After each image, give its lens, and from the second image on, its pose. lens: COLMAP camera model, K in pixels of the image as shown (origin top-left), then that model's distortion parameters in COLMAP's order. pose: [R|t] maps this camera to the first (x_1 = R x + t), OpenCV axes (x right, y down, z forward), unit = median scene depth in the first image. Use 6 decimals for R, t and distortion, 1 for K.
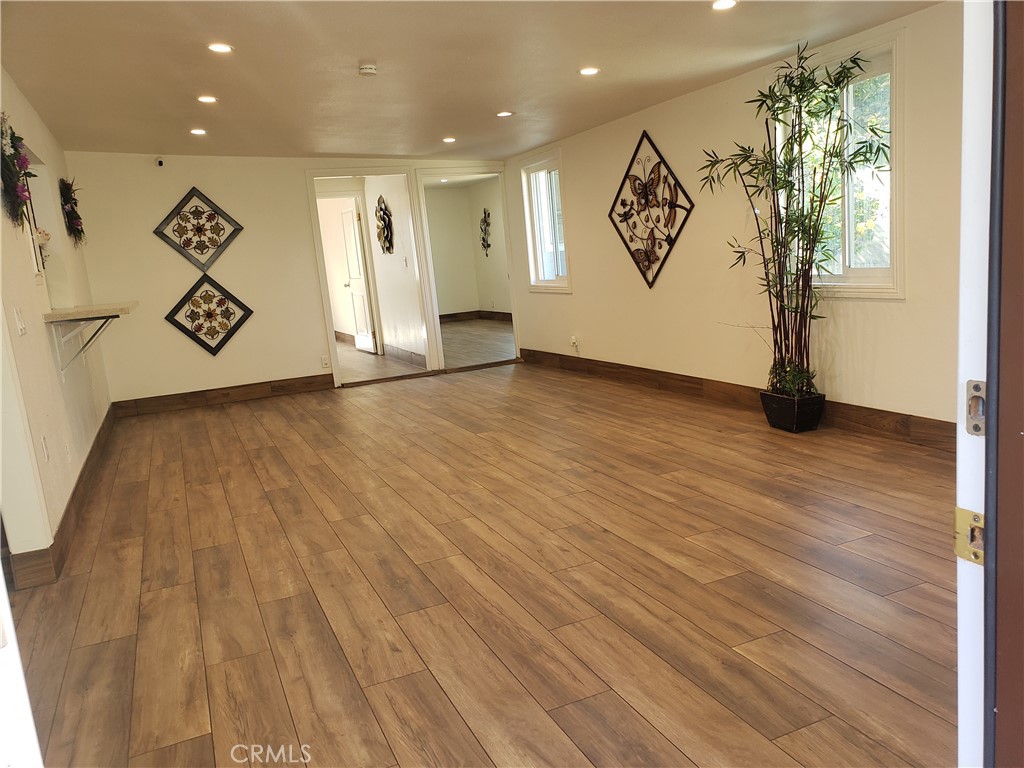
lens RADIAL K [[808.2, 0, 517.0], [0, 808.2, 394.0], [0, 0, 1]] dist [0.010103, -0.001309]
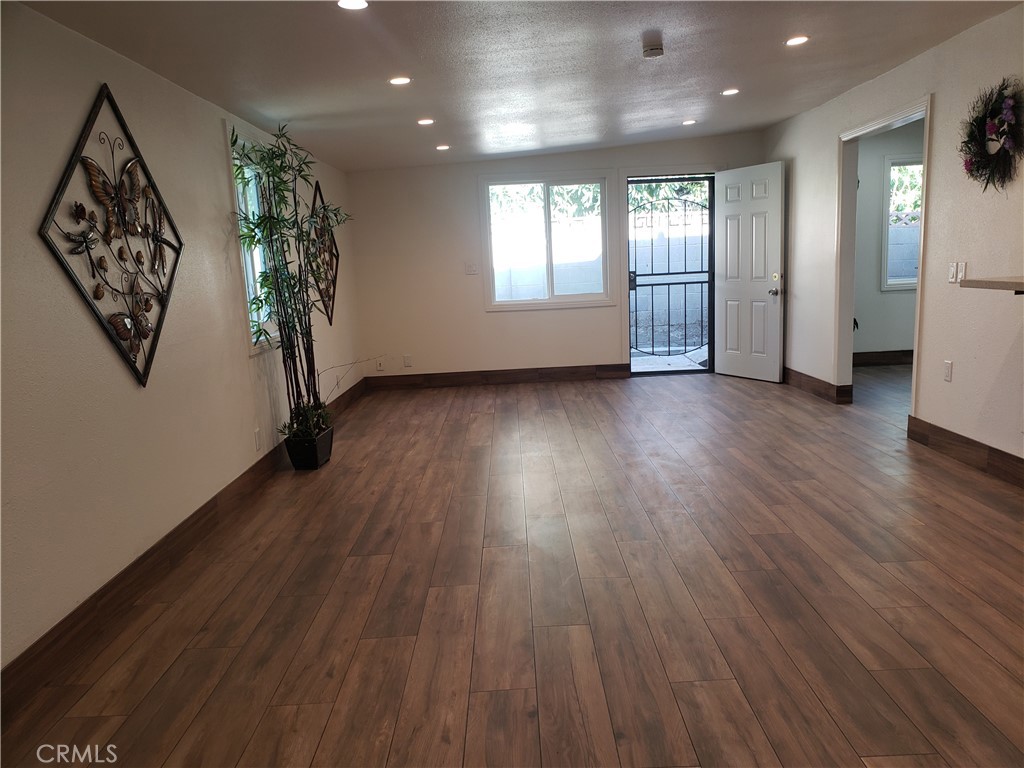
lens RADIAL K [[791.0, 0, 547.5], [0, 791.0, 387.5], [0, 0, 1]] dist [0.022938, -0.003905]
pose [[-0.925833, 0.067951, 0.371775, -0.371139], [0.184528, 0.939755, 0.287767, -0.319106], [-0.329824, 0.335027, -0.882595, 1.896622]]
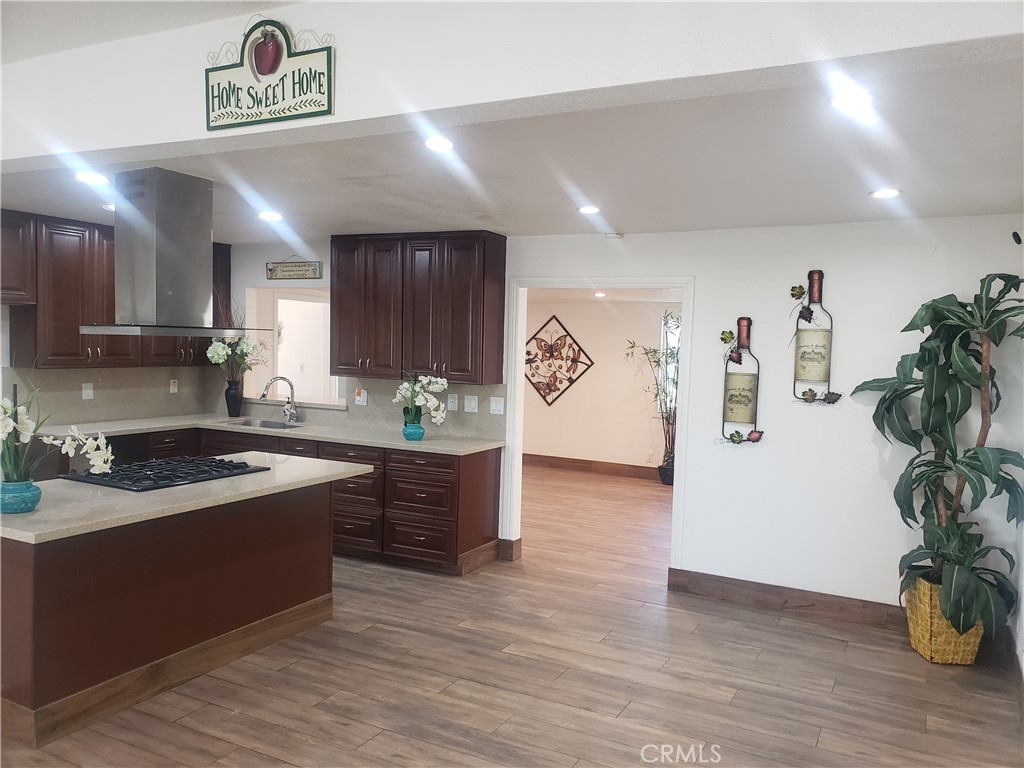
lens RADIAL K [[809.3, 0, 514.8], [0, 809.3, 388.2], [0, 0, 1]] dist [0.009348, -0.002294]
pose [[0.771604, 0.075491, 0.631607, -1.304841], [0.010907, 0.991217, -0.131797, 0.069959], [-0.636009, 0.108584, 0.764004, -0.316780]]
